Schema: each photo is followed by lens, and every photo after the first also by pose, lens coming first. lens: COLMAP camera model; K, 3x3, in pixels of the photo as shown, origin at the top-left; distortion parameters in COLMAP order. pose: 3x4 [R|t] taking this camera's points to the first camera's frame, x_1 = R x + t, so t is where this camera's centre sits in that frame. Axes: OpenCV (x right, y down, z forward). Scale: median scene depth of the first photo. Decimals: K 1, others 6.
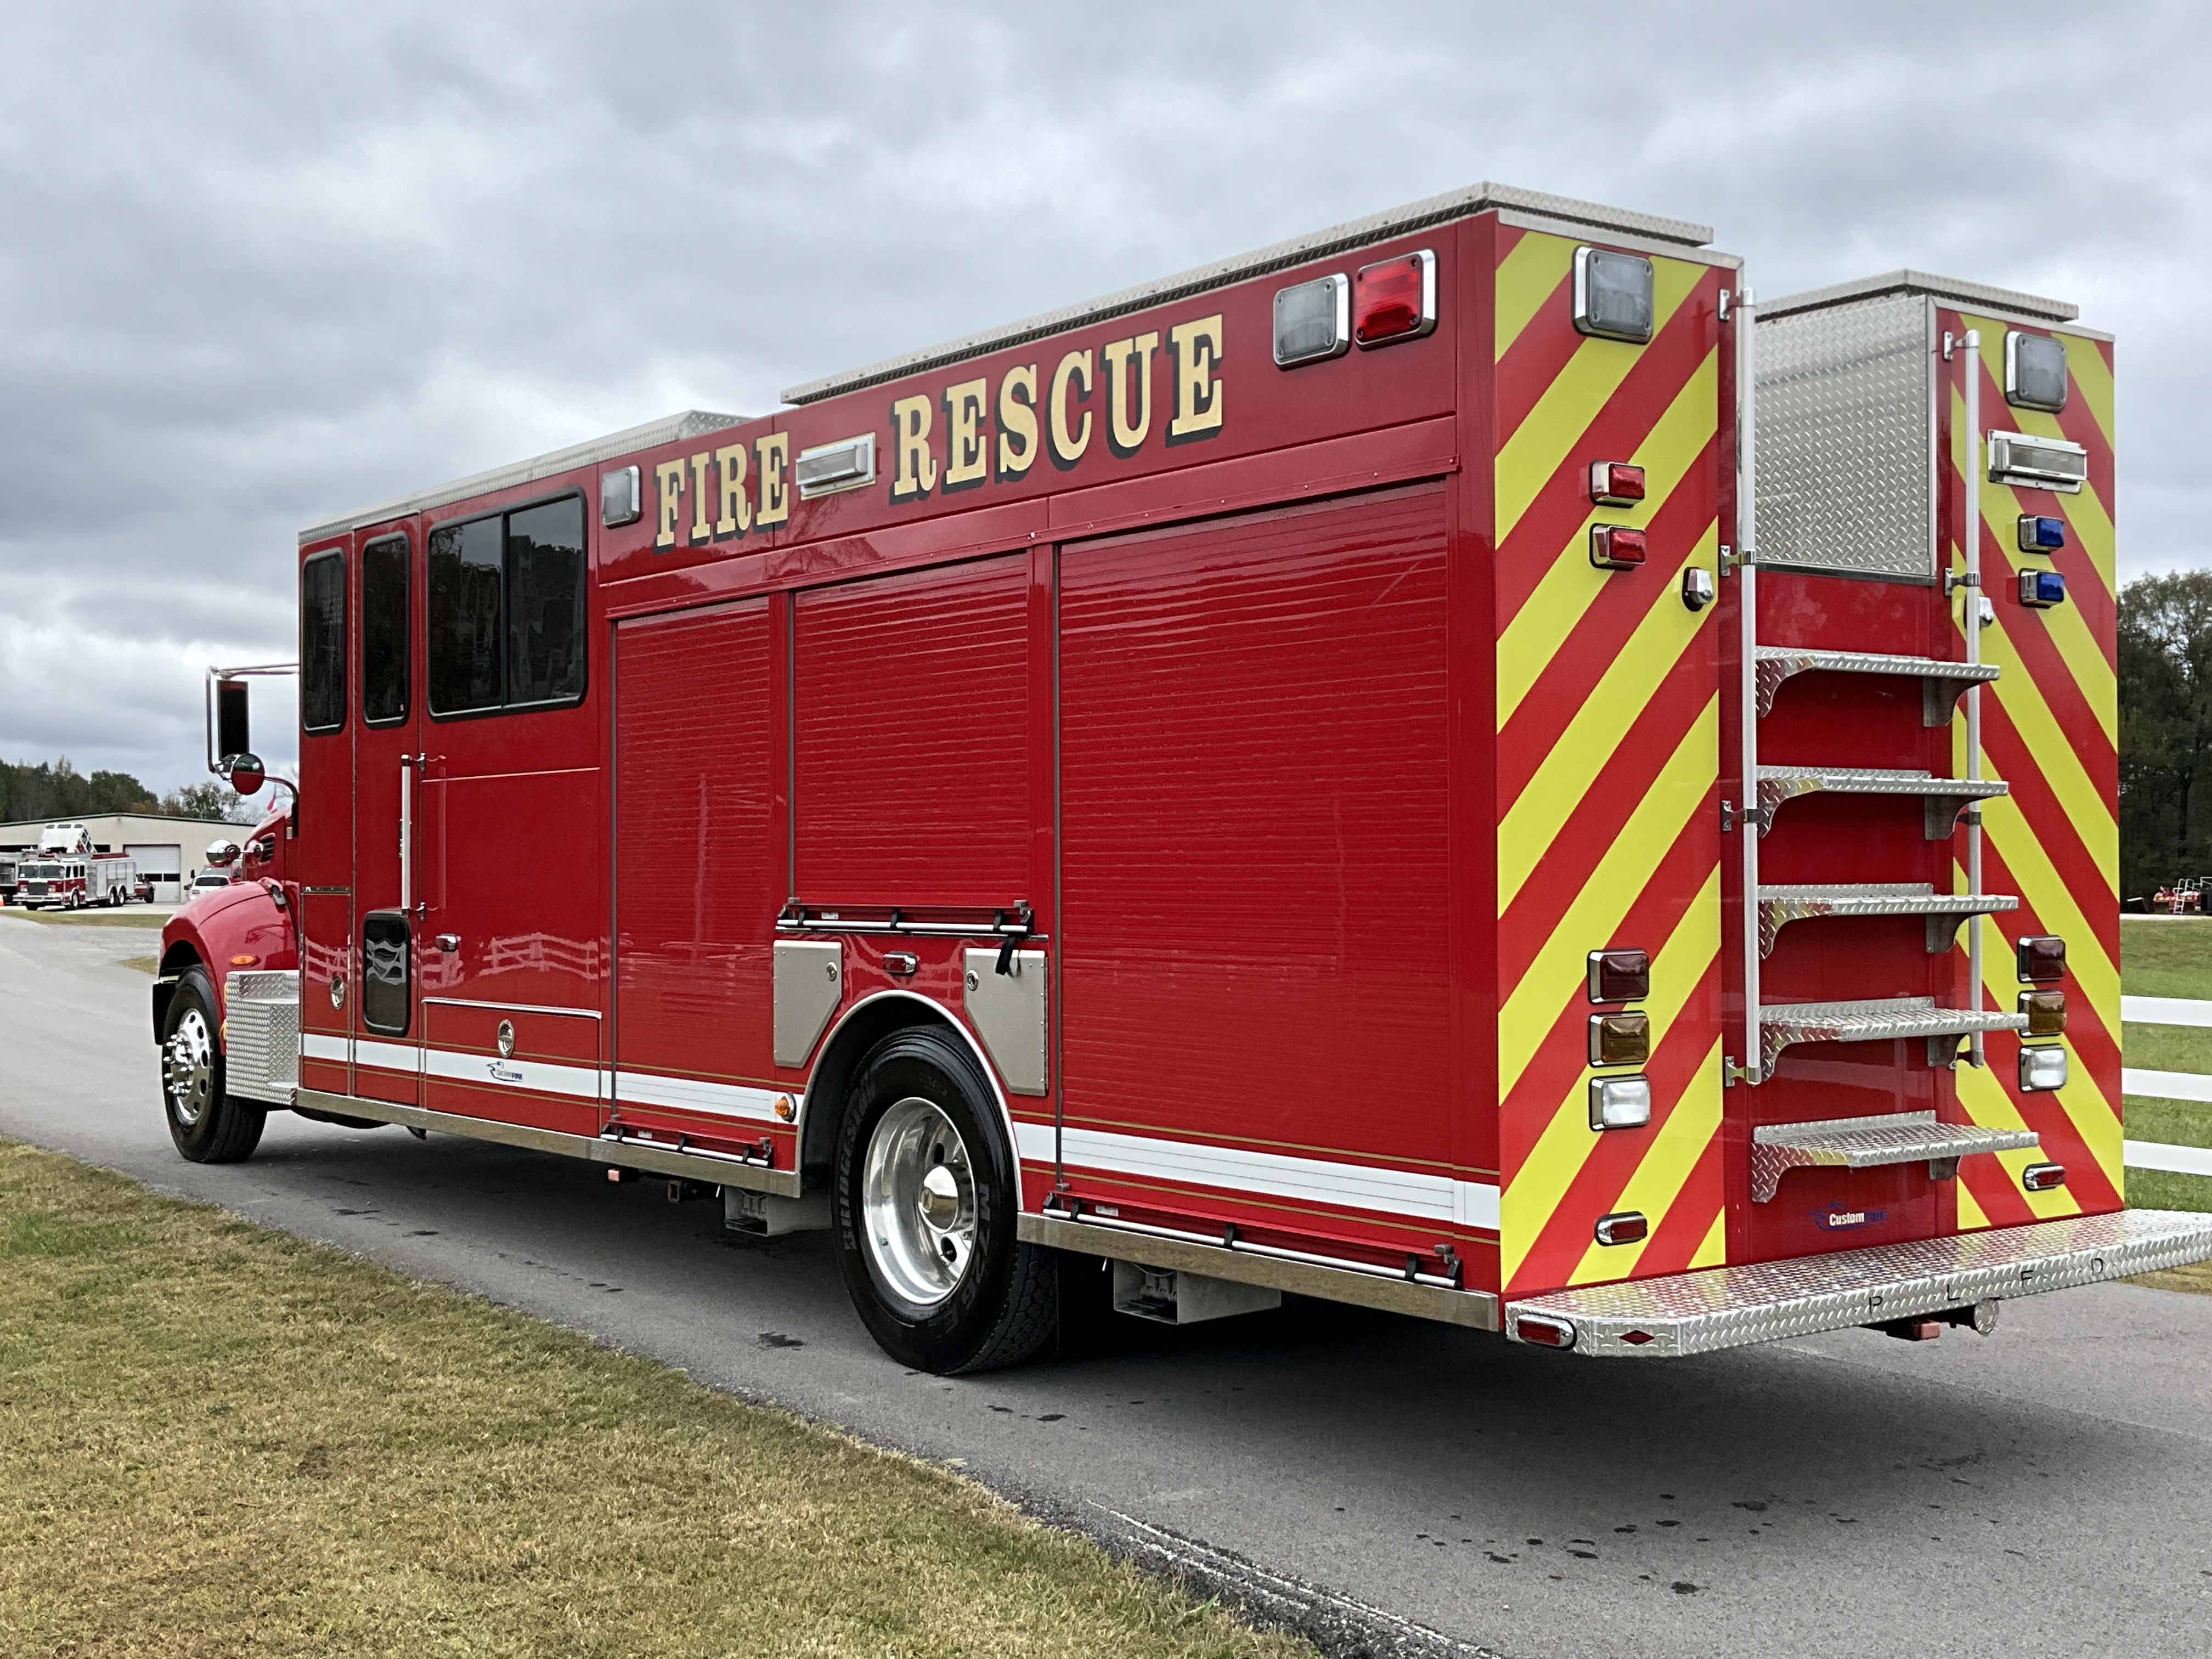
lens RADIAL K [[2580.0, 0, 1106.0], [0, 2580.0, 829.5], [0, 0, 1]] dist [0.146771, 0.009068]
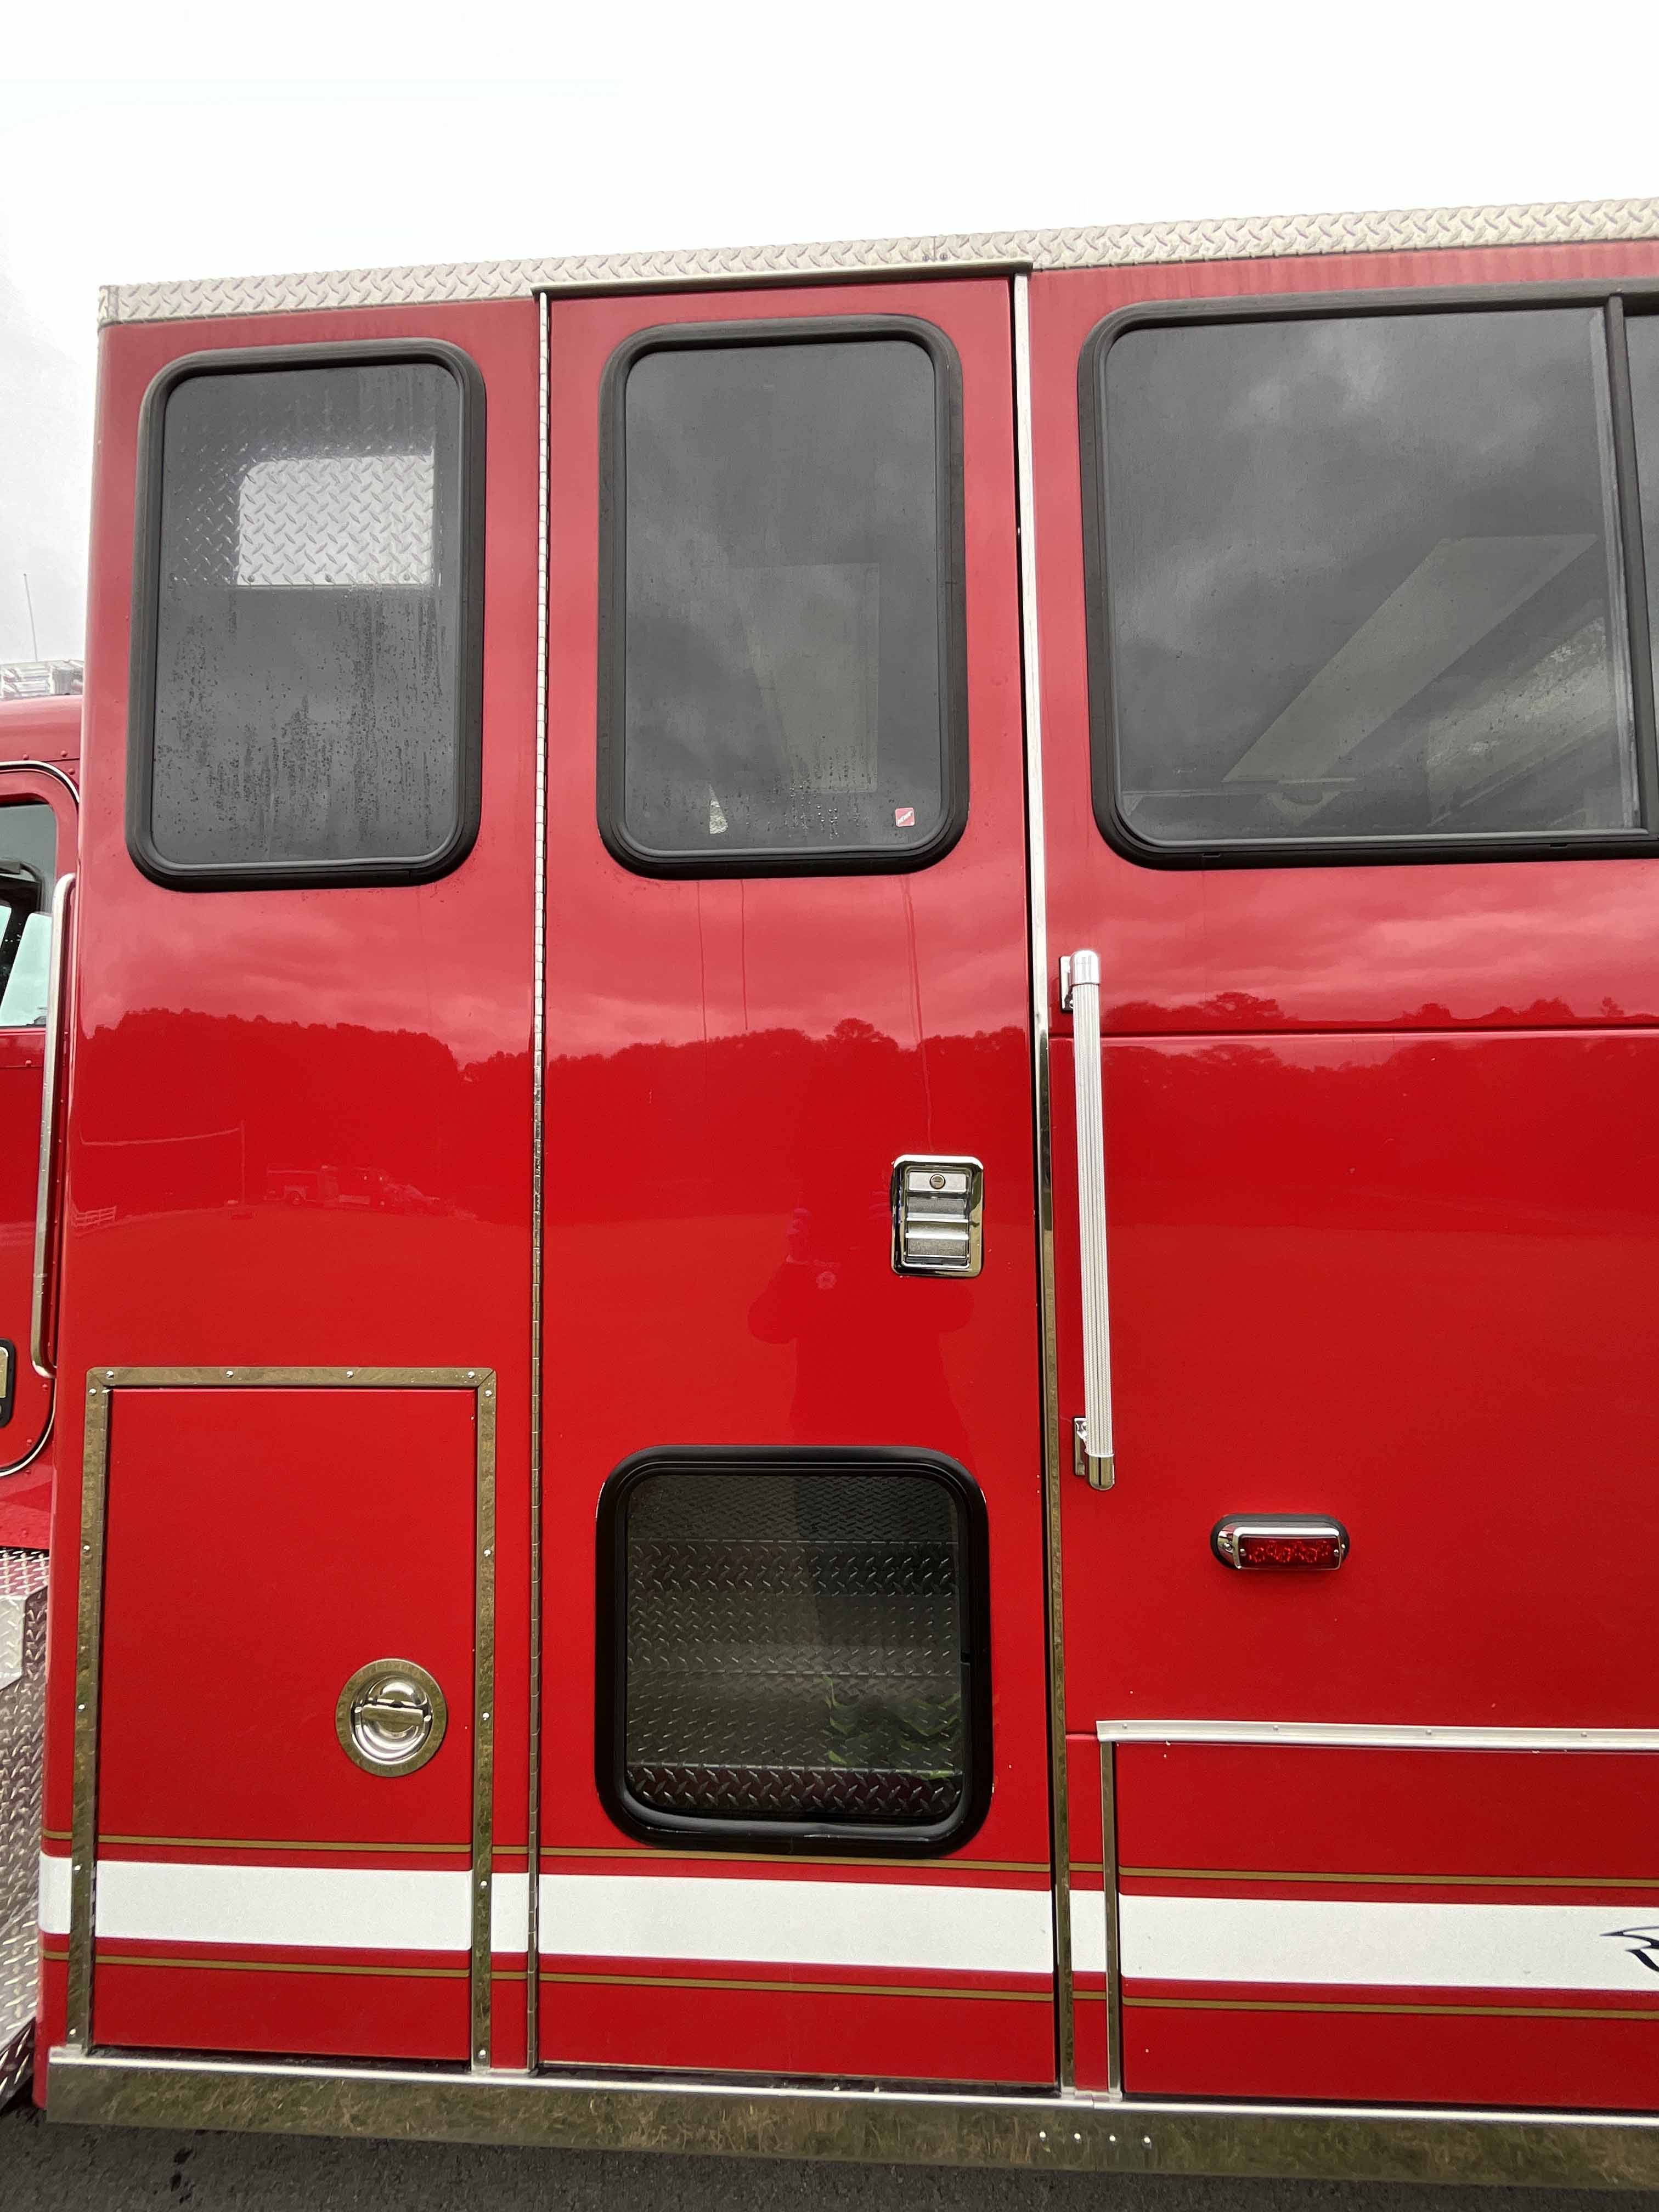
lens RADIAL K [[898.5, 0, 827.8], [0, 898.5, 1102.0], [0, 0, 1]] dist [-0.001200, -0.000760]
pose [[0.643908, 0.039640, 0.764075, -0.529524], [-0.005748, 0.998879, -0.046978, -0.008221], [-0.765081, 0.025857, 0.643415, 1.357065]]
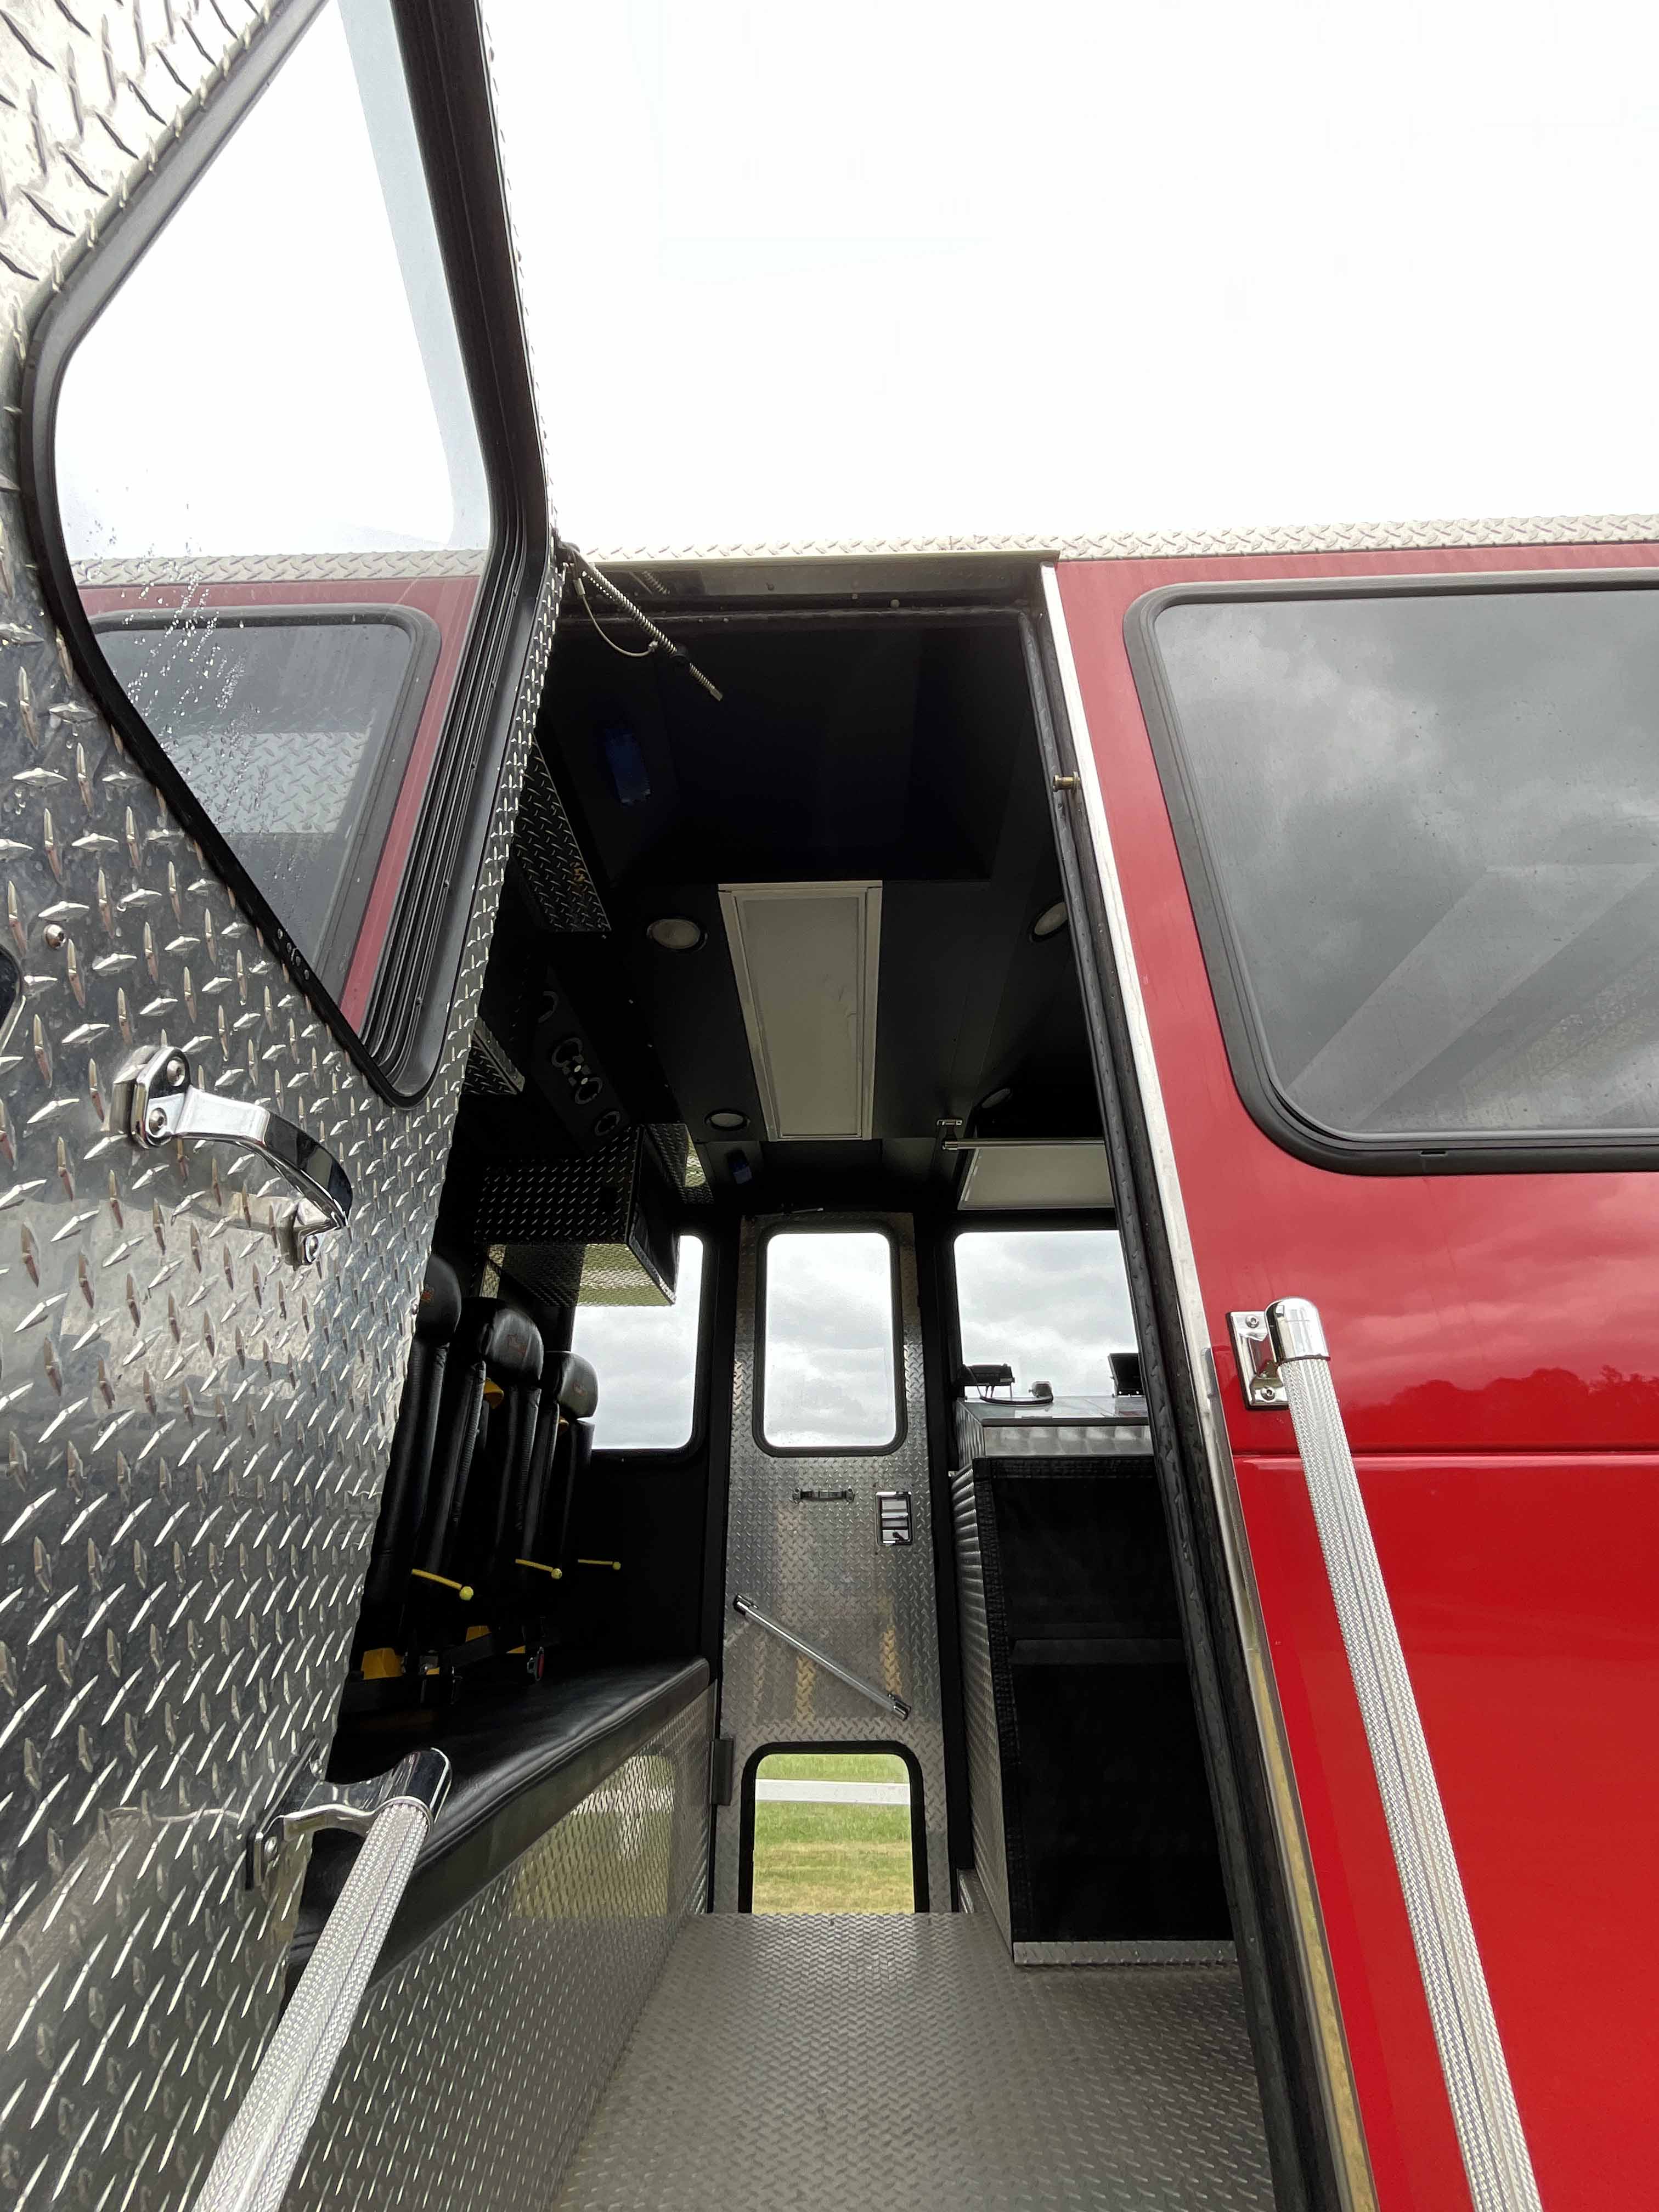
lens RADIAL K [[898.5, 0, 827.8], [0, 898.5, 1102.0], [0, 0, 1]] dist [-0.001200, -0.000760]
pose [[0.623562, 0.347765, 0.700165, -0.481409], [-0.010746, 0.899338, -0.437121, -0.019869], [-0.781700, 0.265048, 0.564530, 1.402446]]
